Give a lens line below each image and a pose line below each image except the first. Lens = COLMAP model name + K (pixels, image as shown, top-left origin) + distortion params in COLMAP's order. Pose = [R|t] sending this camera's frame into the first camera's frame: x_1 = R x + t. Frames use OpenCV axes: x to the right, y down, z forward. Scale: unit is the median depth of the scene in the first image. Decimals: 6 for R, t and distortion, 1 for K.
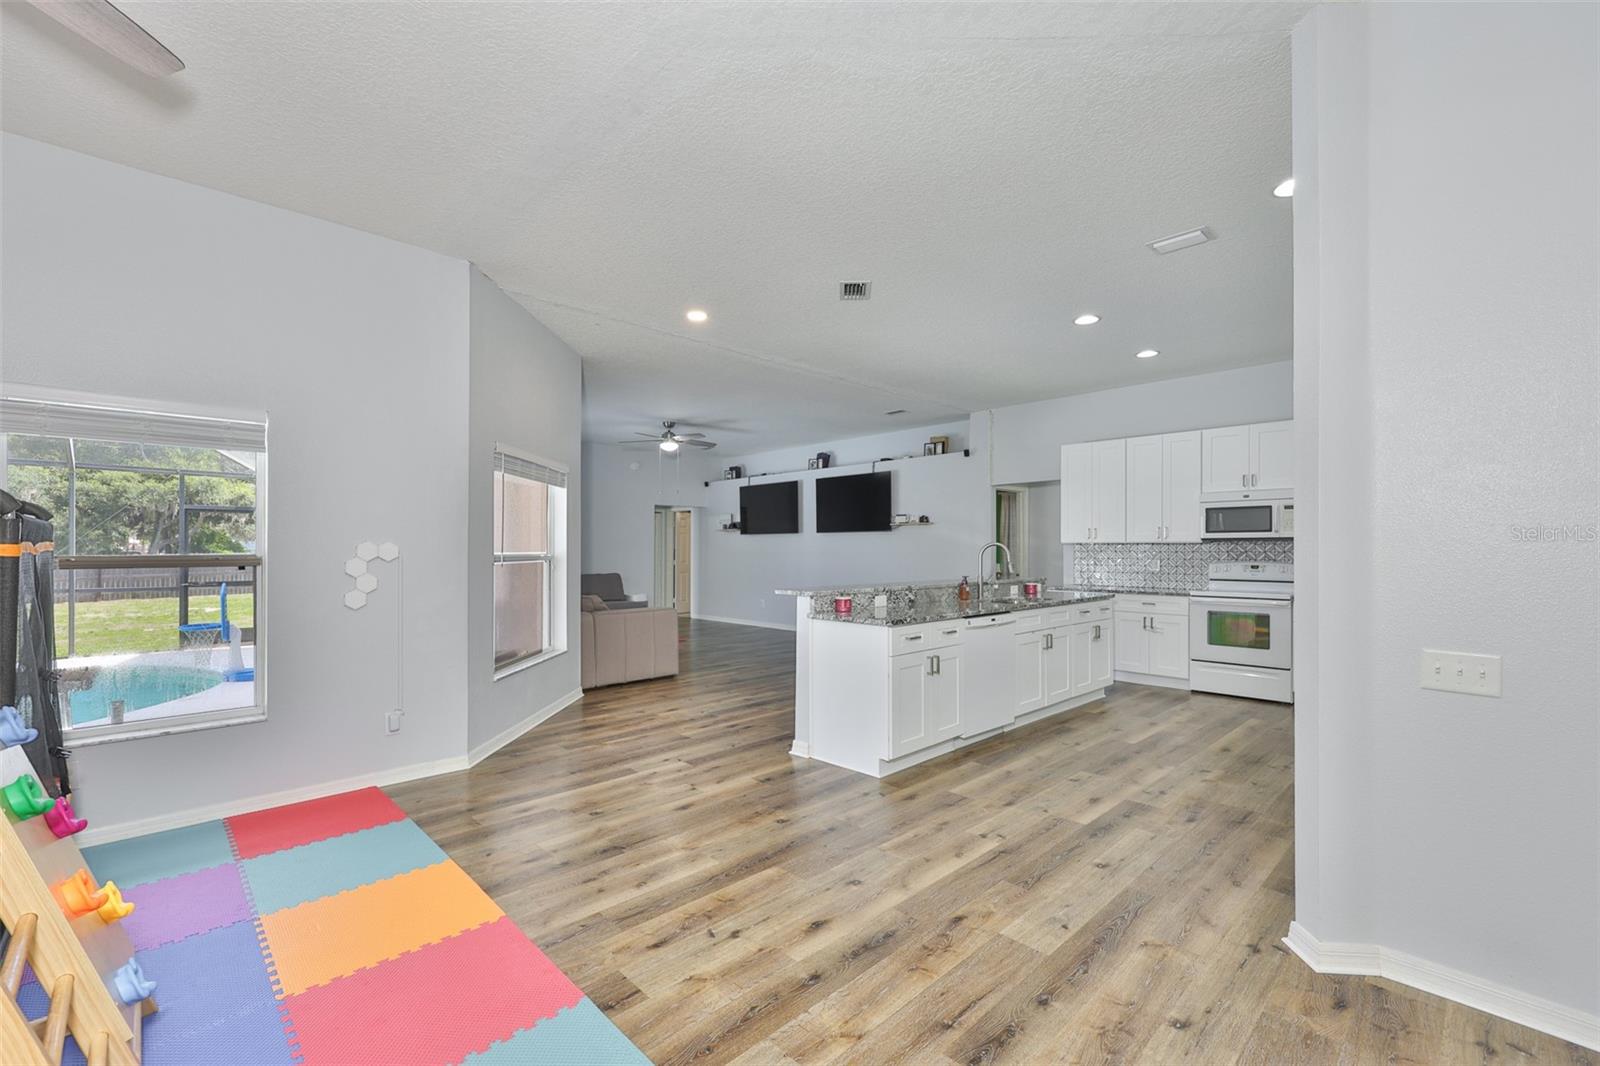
lens RADIAL K [[684.2, 0, 804.4], [0, 684.2, 542.4], [0, 0, 1]] dist [-0.001485, -0.001671]
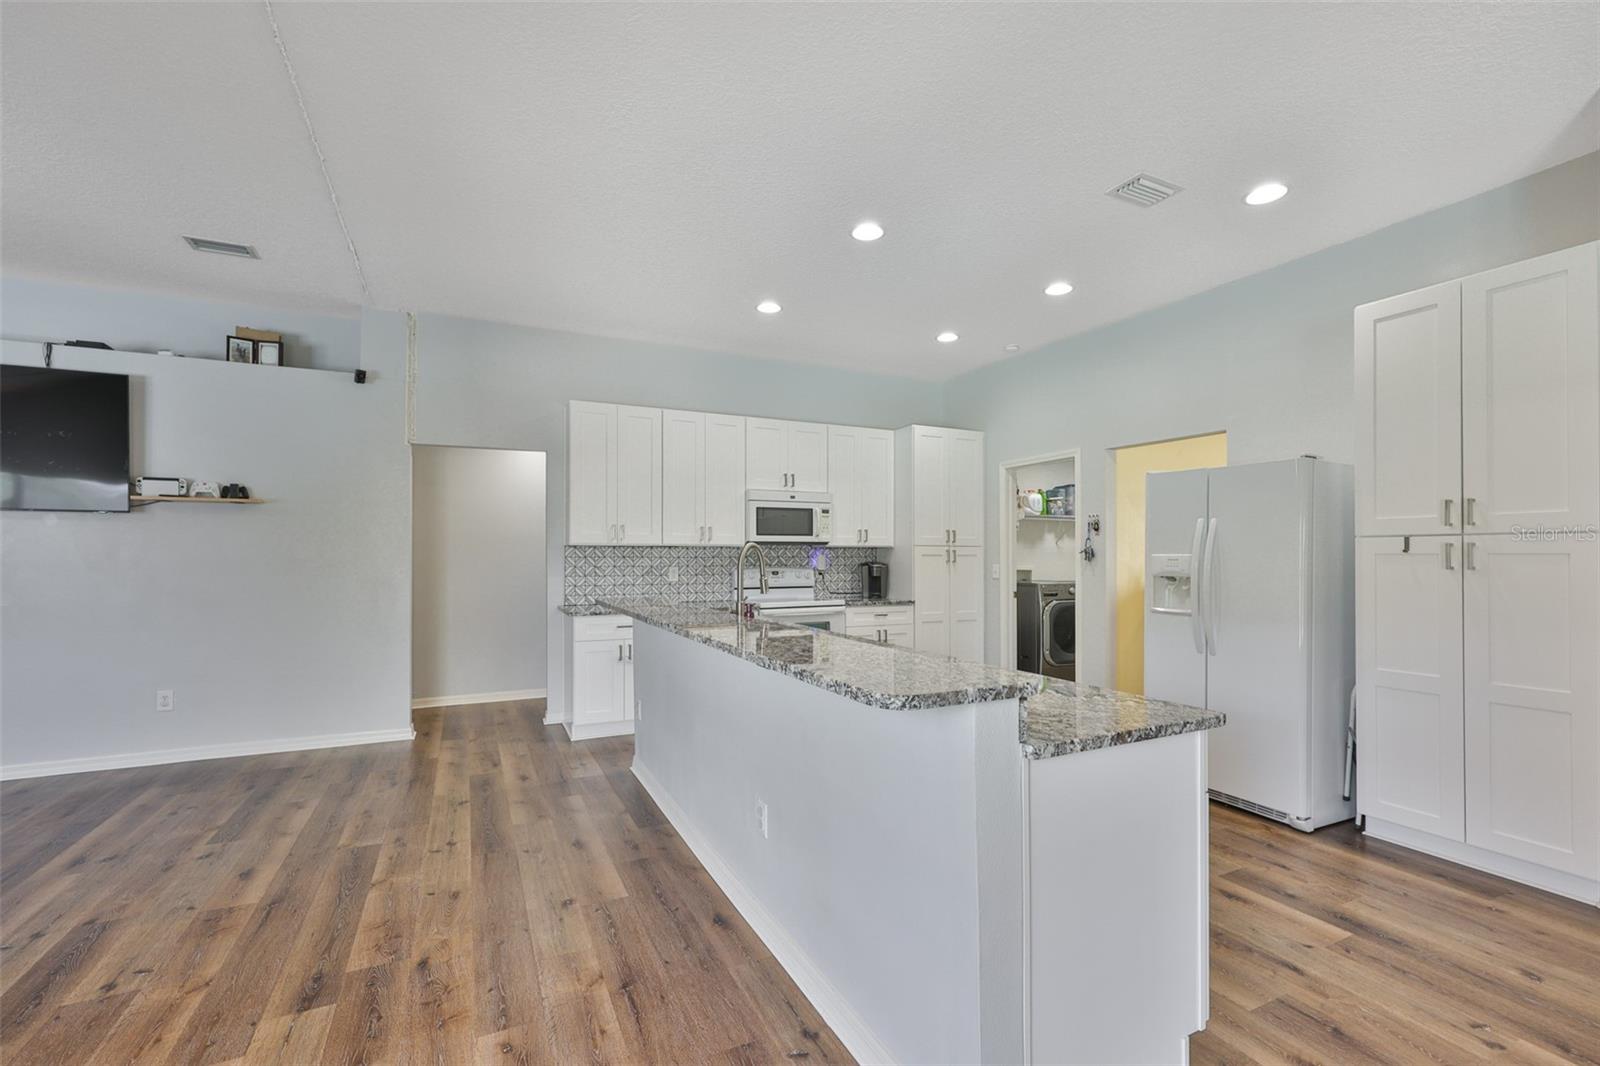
lens RADIAL K [[684.2, 0, 806.6], [0, 684.2, 557.1], [0, 0, 1]] dist [-0.001485, -0.001671]
pose [[0.311025, -0.006307, 0.950381, -0.244695], [-0.010933, 0.999888, 0.010214, 0.004759], [-0.950339, -0.013567, 0.310921, 0.713279]]
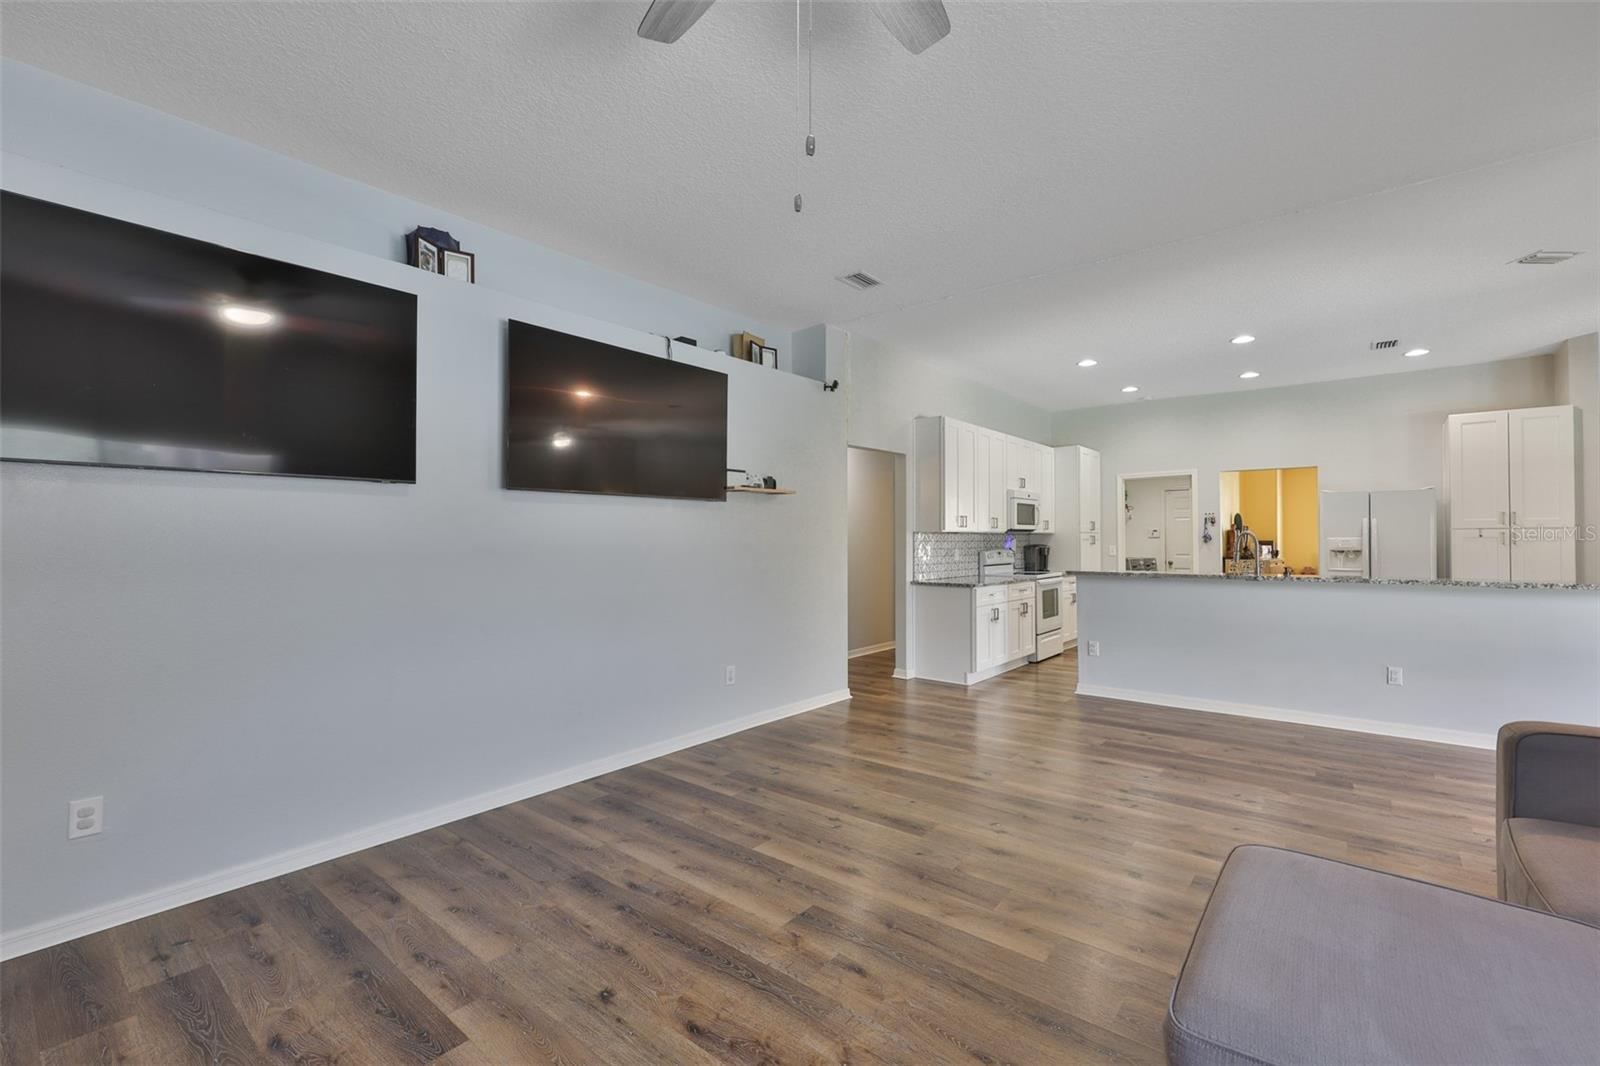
lens RADIAL K [[684.2, 0, 804.8], [0, 684.2, 537.9], [0, 0, 1]] dist [-0.001485, -0.001671]
pose [[-0.113277, 0.000514, 0.993563, -0.552424], [-0.008767, 0.999960, -0.001516, 0.014499], [-0.993525, -0.008882, -0.113268, 1.589381]]
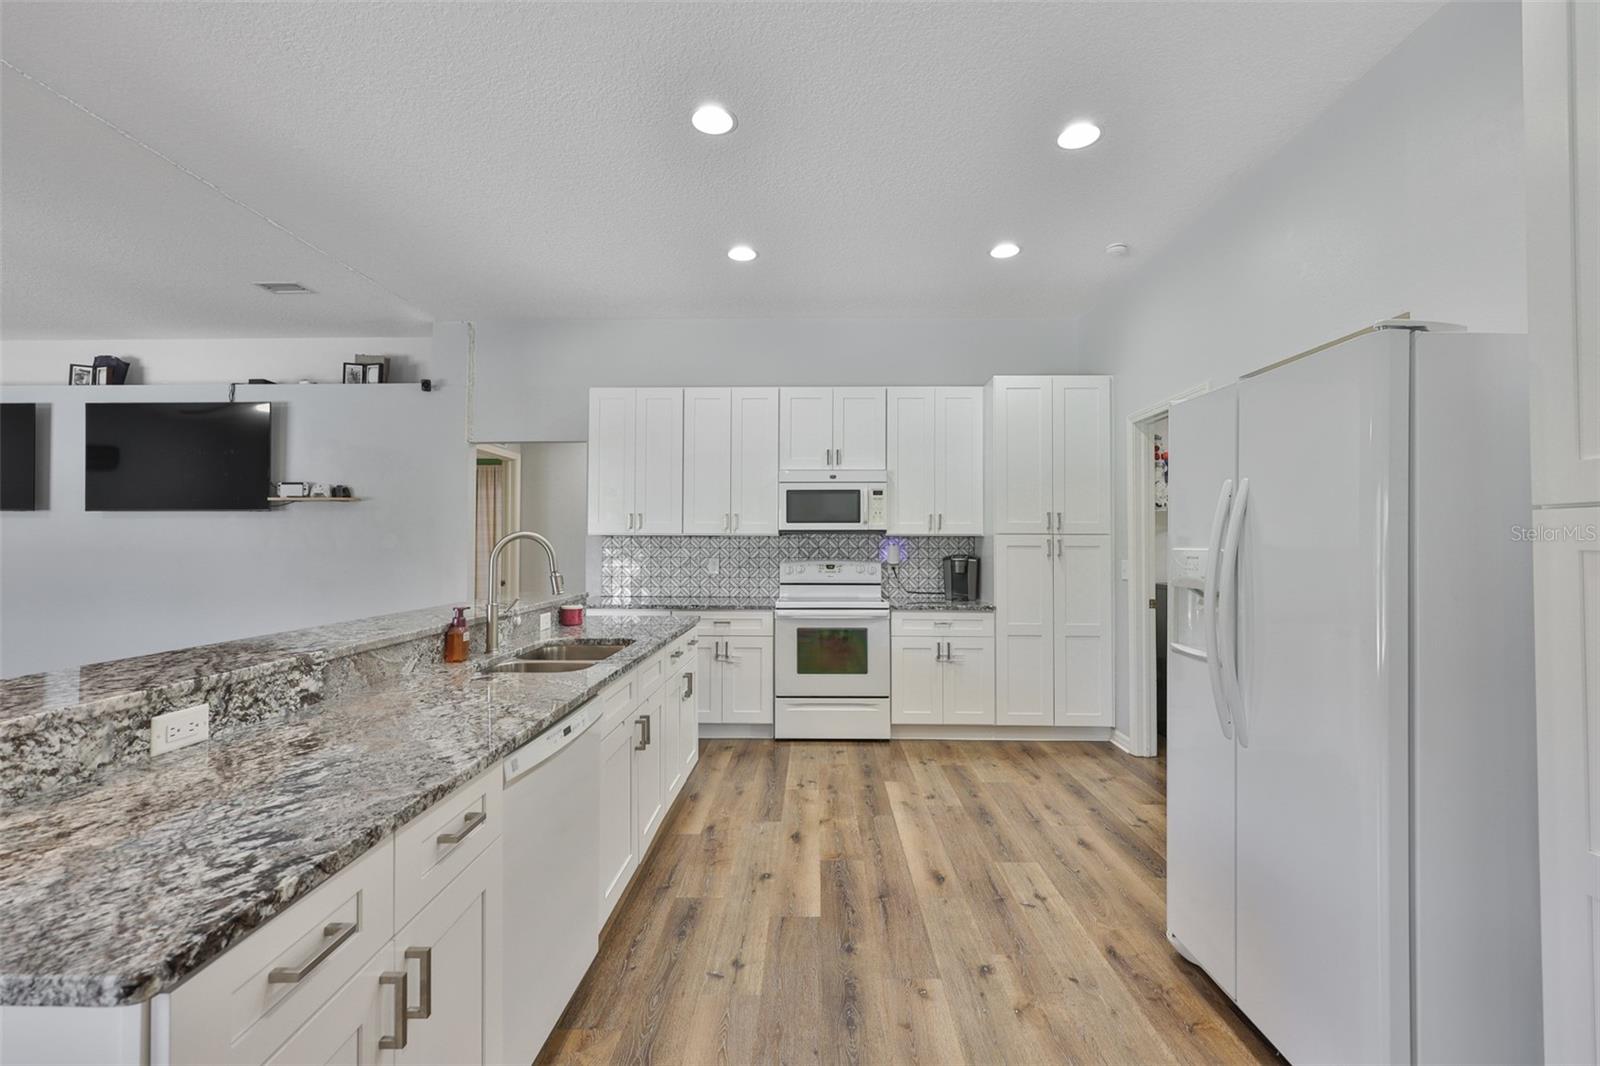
lens RADIAL K [[684.2, 0, 803.6], [0, 684.2, 534.5], [0, 0, 1]] dist [-0.001485, -0.001671]
pose [[0.713880, 0.008336, 0.700218, 0.075978], [-0.008791, 0.999957, -0.002943, 0.001196], [-0.700213, -0.004055, 0.713923, 0.479047]]
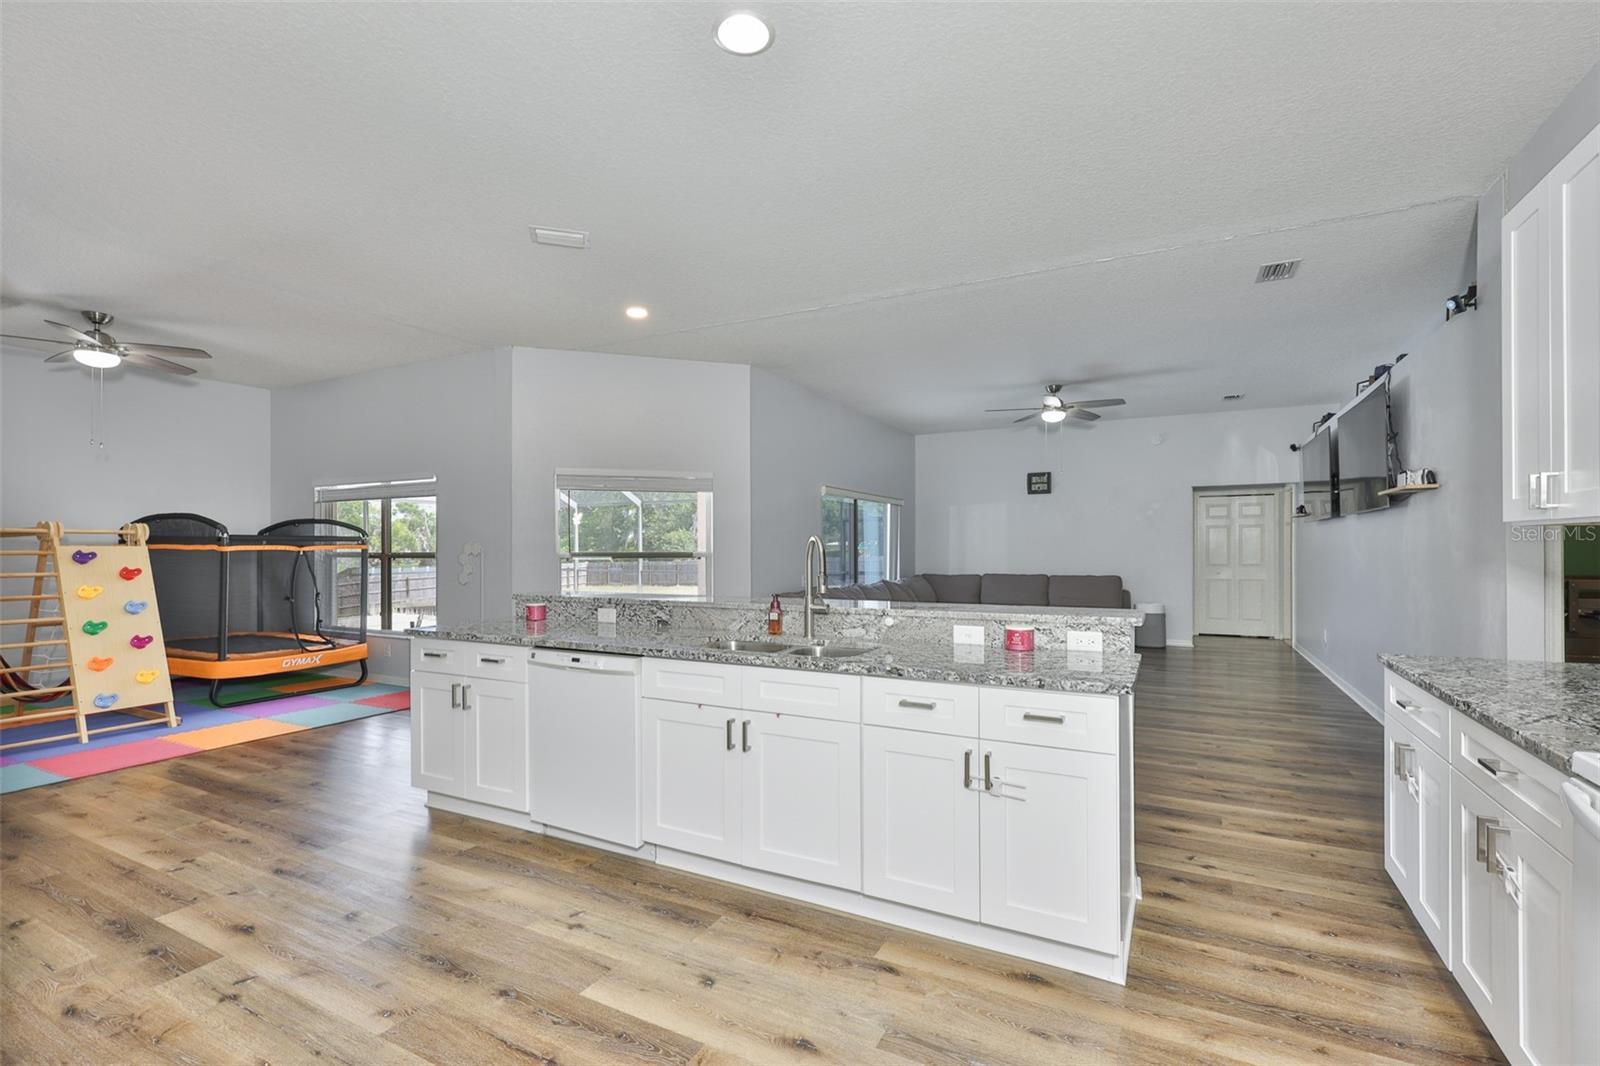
lens RADIAL K [[674.3, 0, 821.9], [0, 674.3, 581.0], [0, 0, 1]] dist [-0.009121, -0.001133]
pose [[0.351122, 0.041872, -0.935393, 0.698560], [0.007936, 0.998831, 0.047691, 0.011189], [0.936296, -0.024169, 0.350379, 0.758057]]
